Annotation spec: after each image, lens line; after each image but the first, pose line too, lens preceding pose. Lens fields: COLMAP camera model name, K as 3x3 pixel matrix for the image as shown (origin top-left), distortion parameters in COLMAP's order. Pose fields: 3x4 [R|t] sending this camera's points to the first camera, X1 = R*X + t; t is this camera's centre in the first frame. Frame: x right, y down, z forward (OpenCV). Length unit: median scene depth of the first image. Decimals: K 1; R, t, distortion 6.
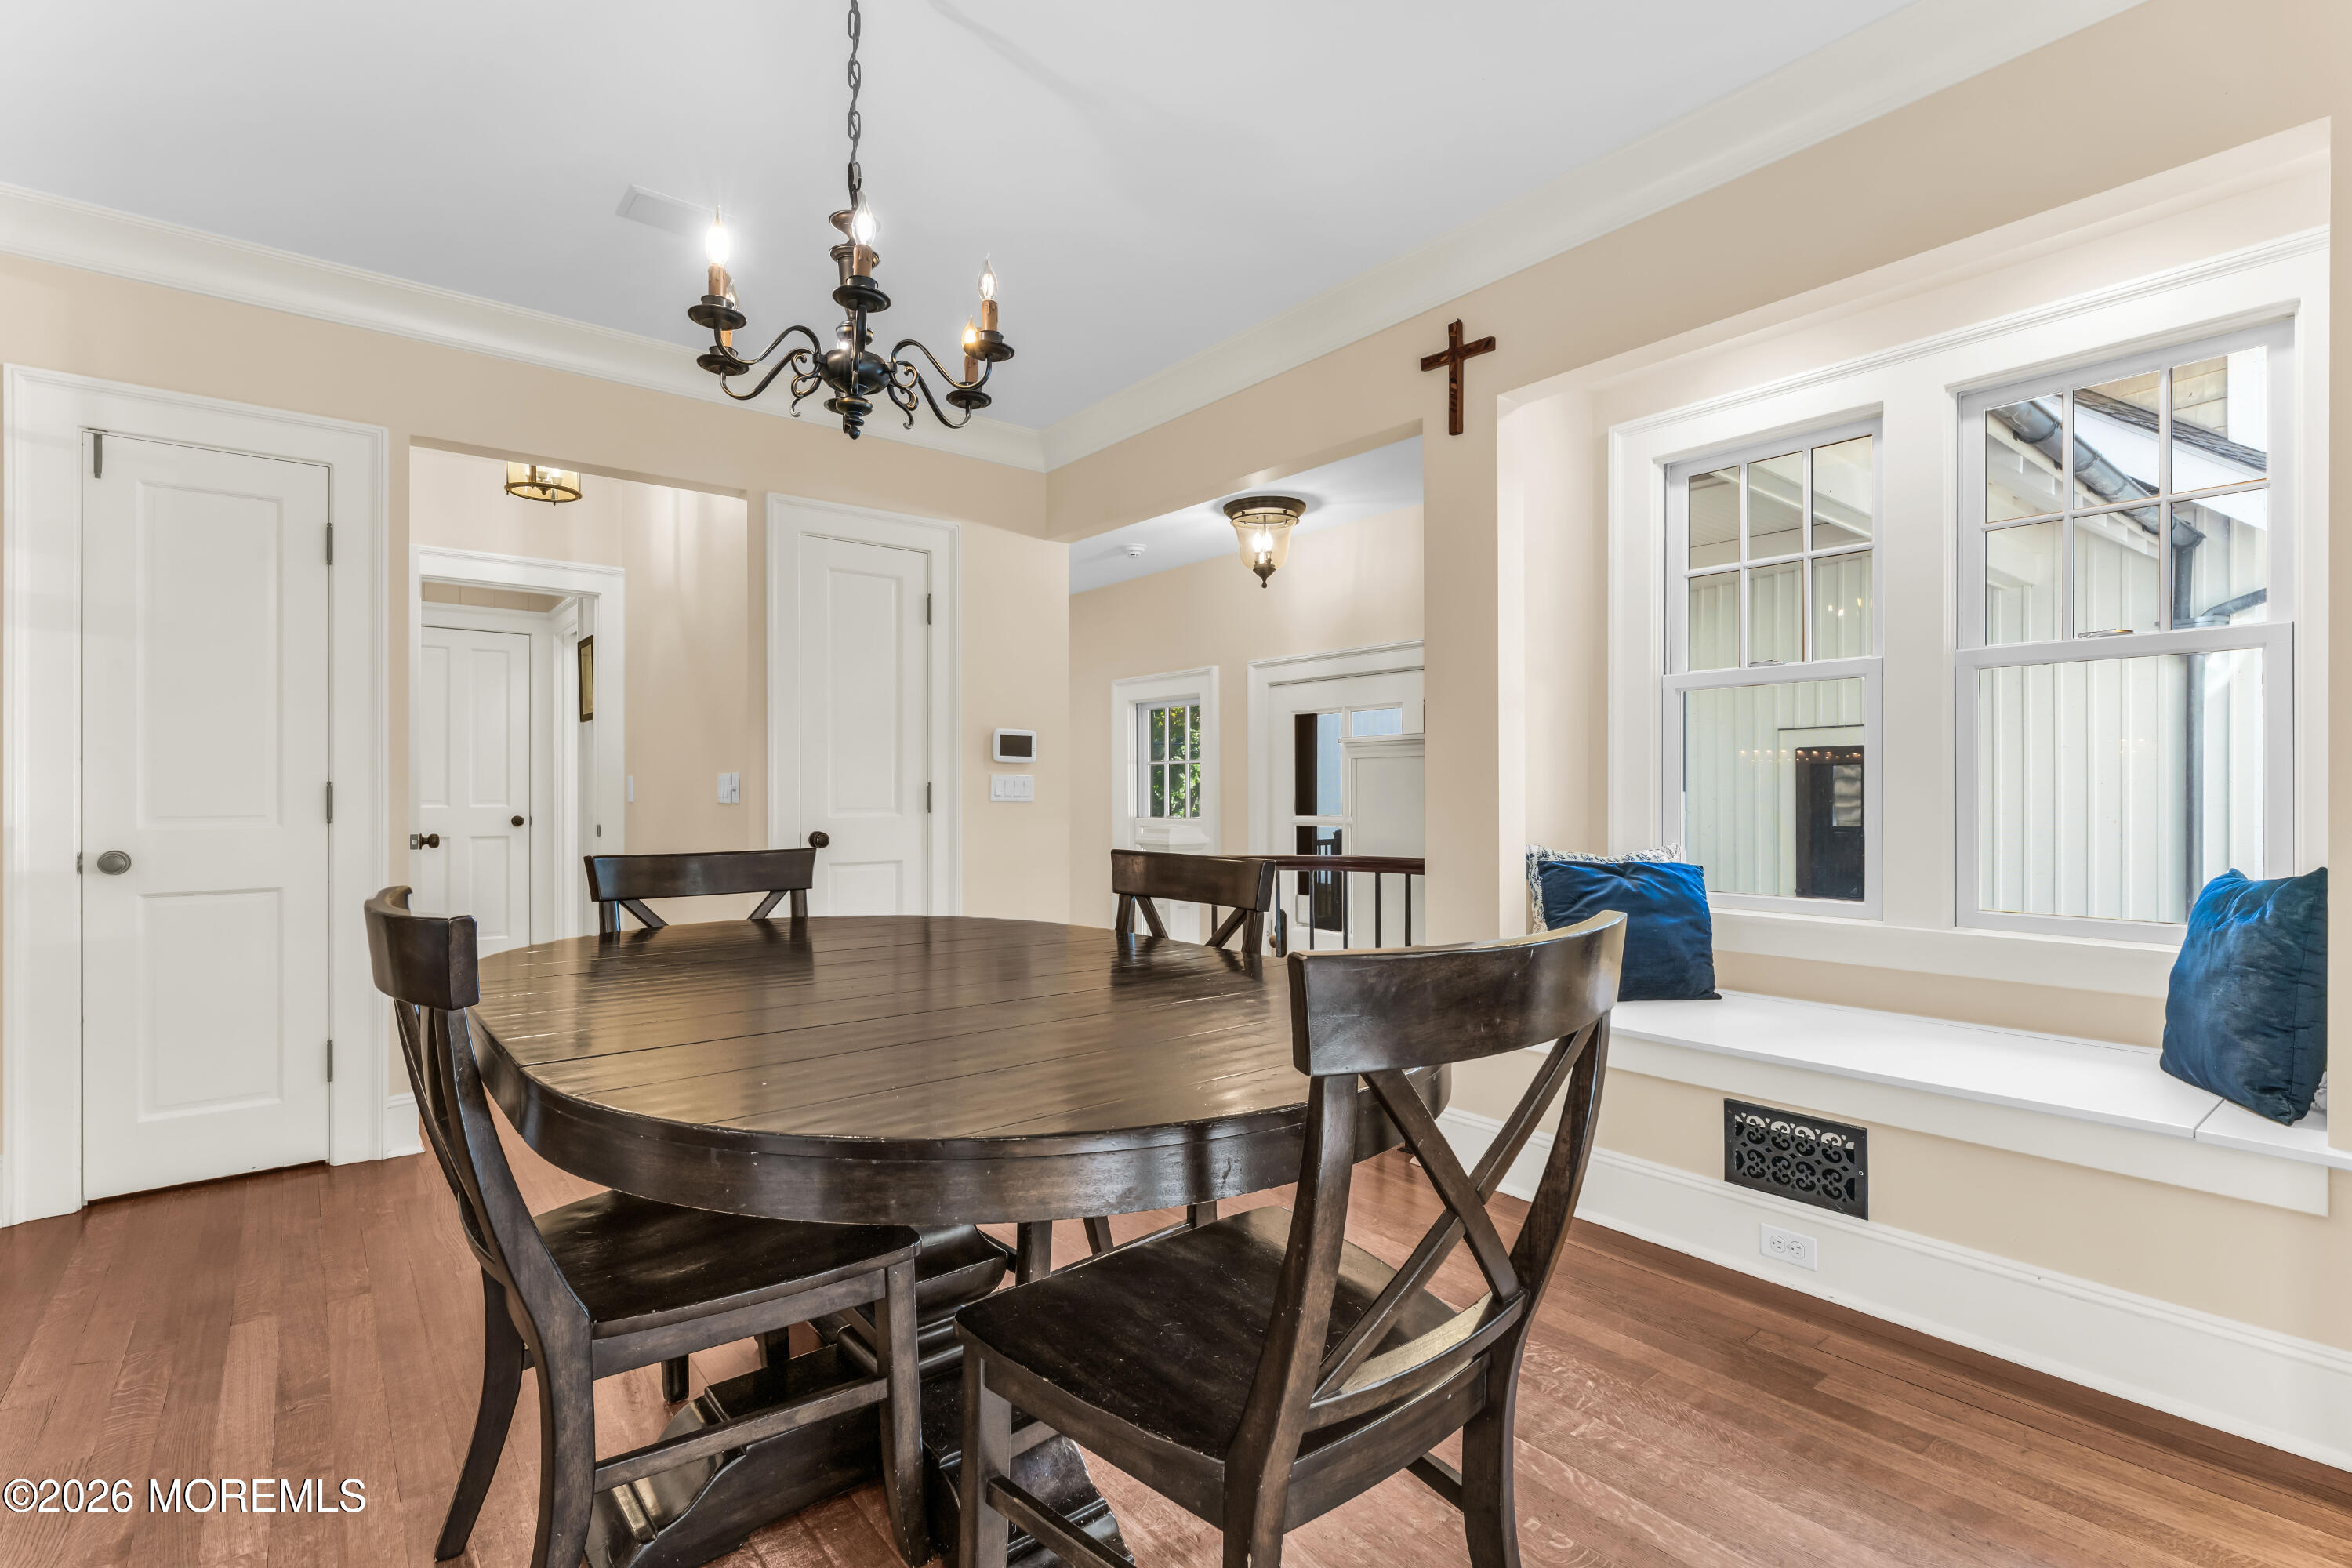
lens RADIAL K [[1088.3, 0, 1167.5], [0, 1088.3, 792.2], [0, 0, 1]] dist [-0.001133, -0.000024]
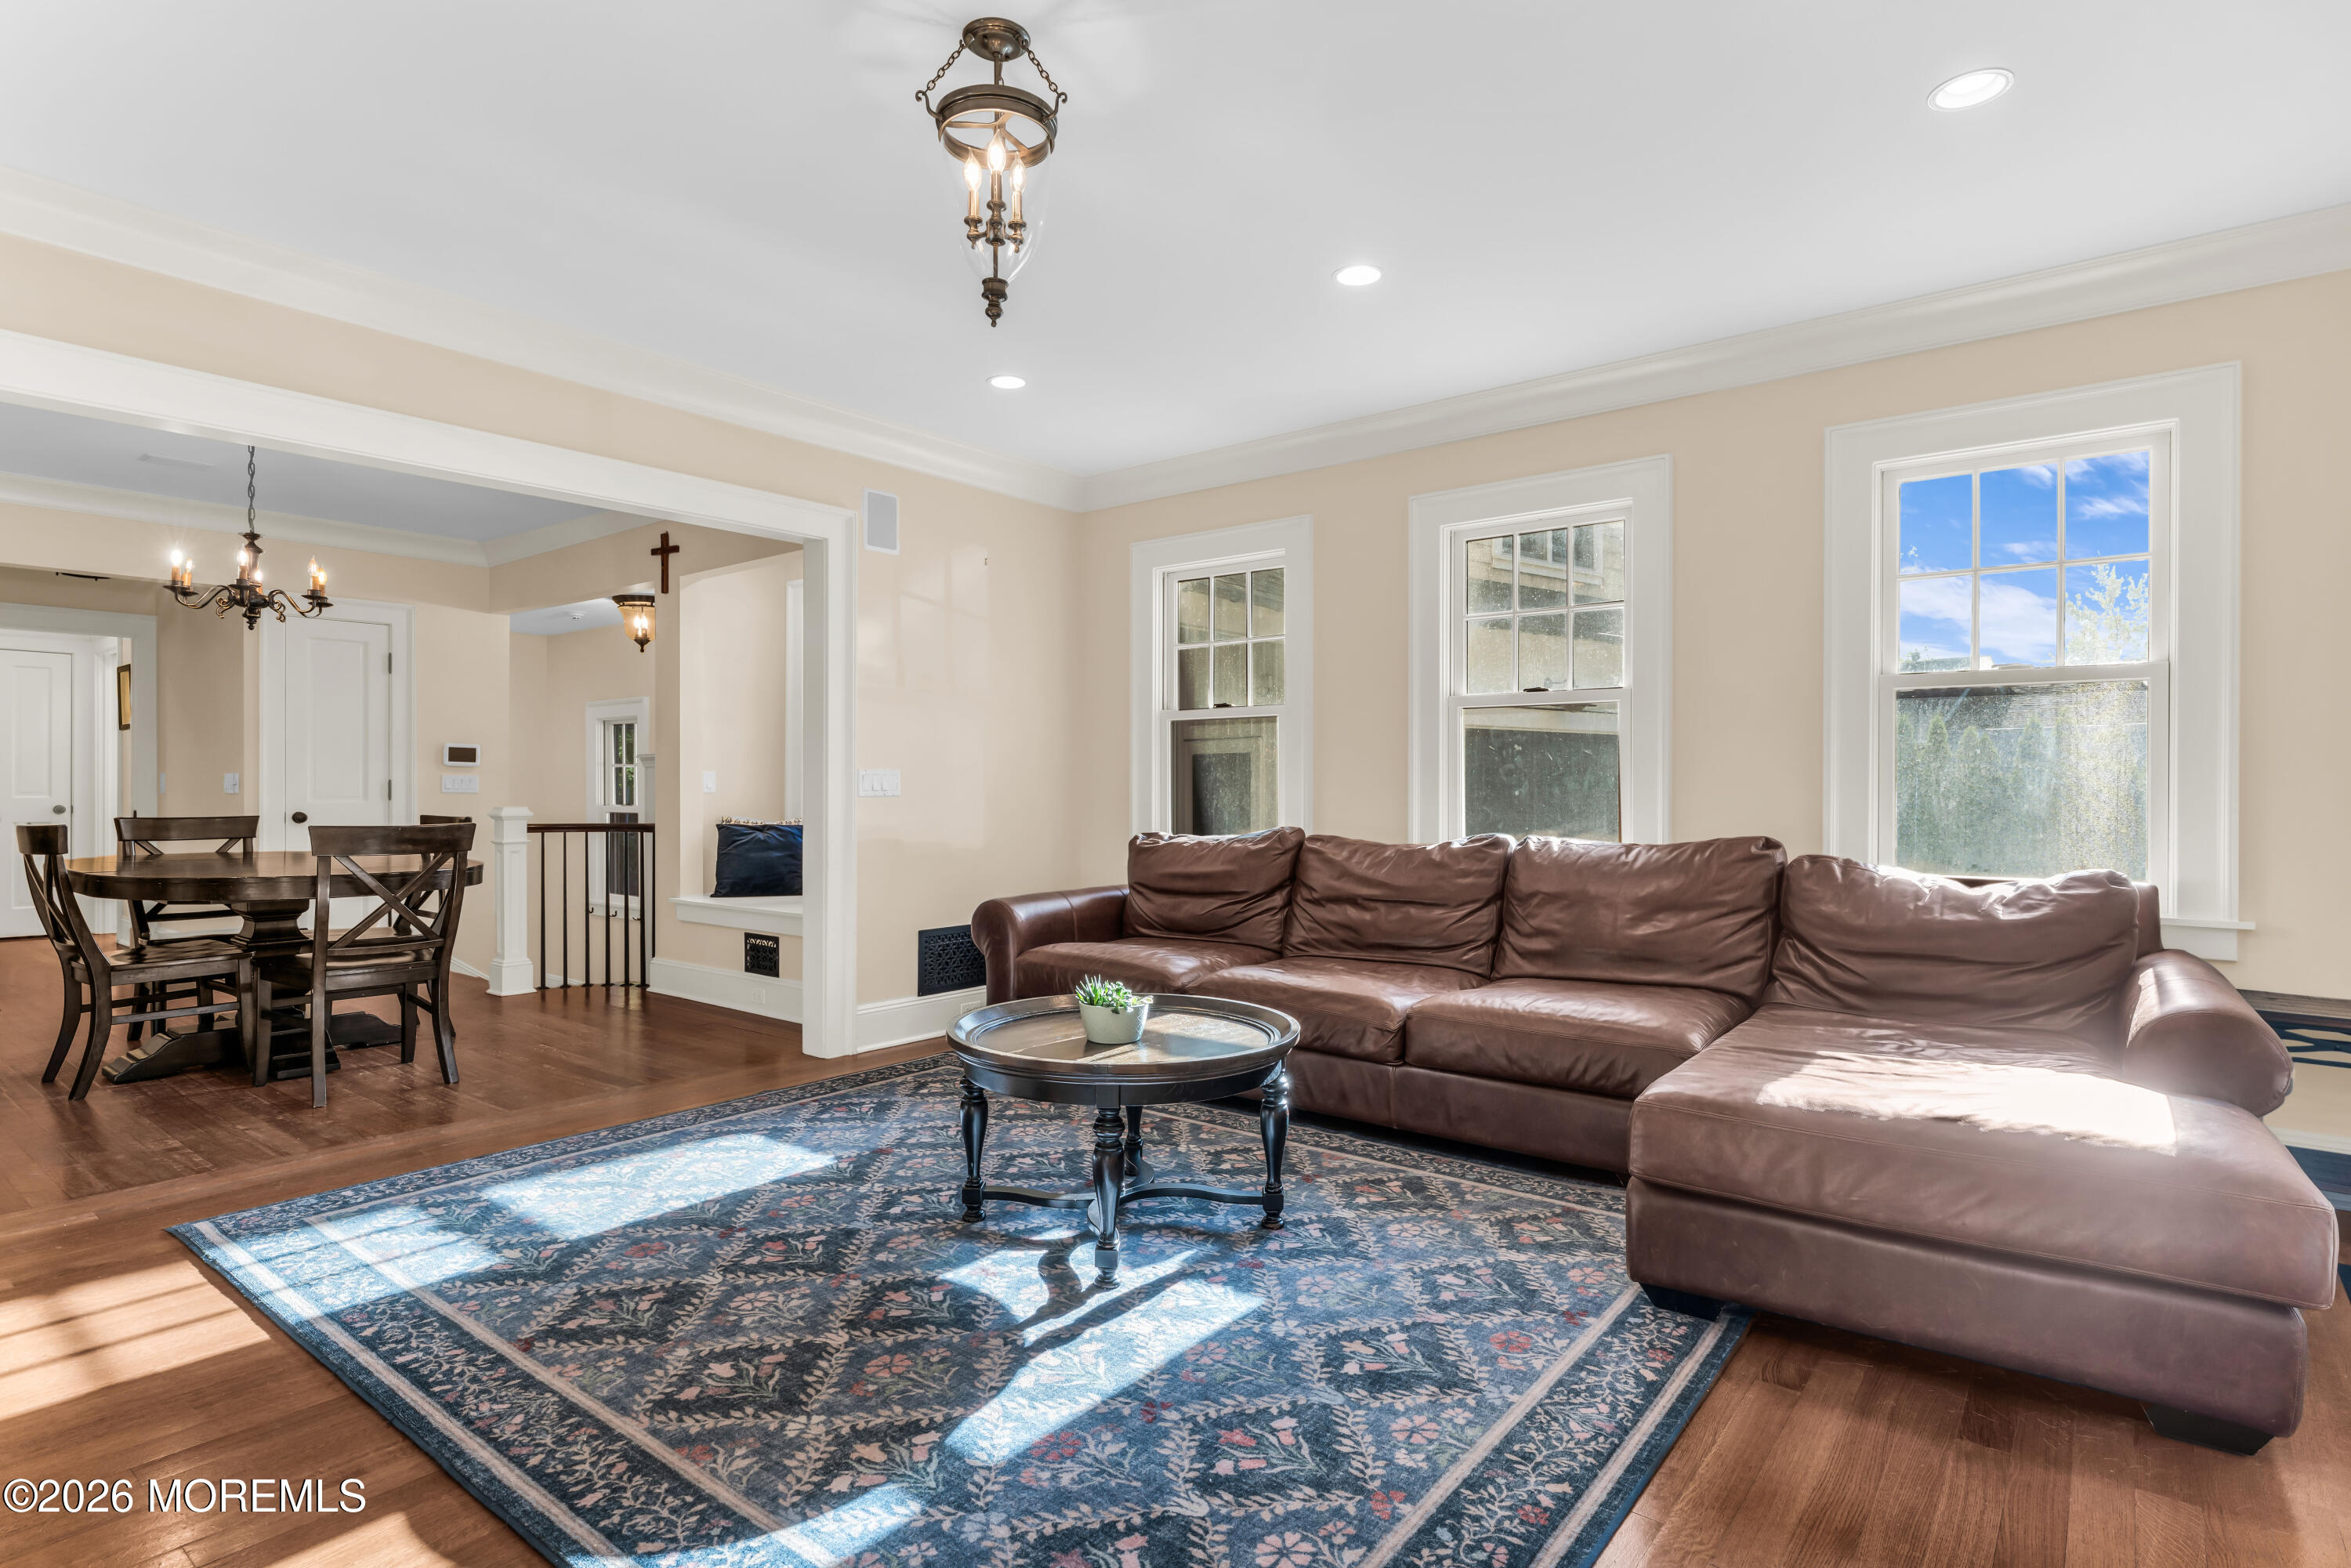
lens RADIAL K [[1201.1, 0, 1175.5], [0, 1201.1, 784.0], [0, 0, 1]] dist [-0.002387, -0.000632]
pose [[0.975687, 0.001658, 0.219163, 0.666175], [-0.001417, 0.999998, -0.001256, -0.003234], [-0.219165, 0.000915, 0.975687, -1.186094]]
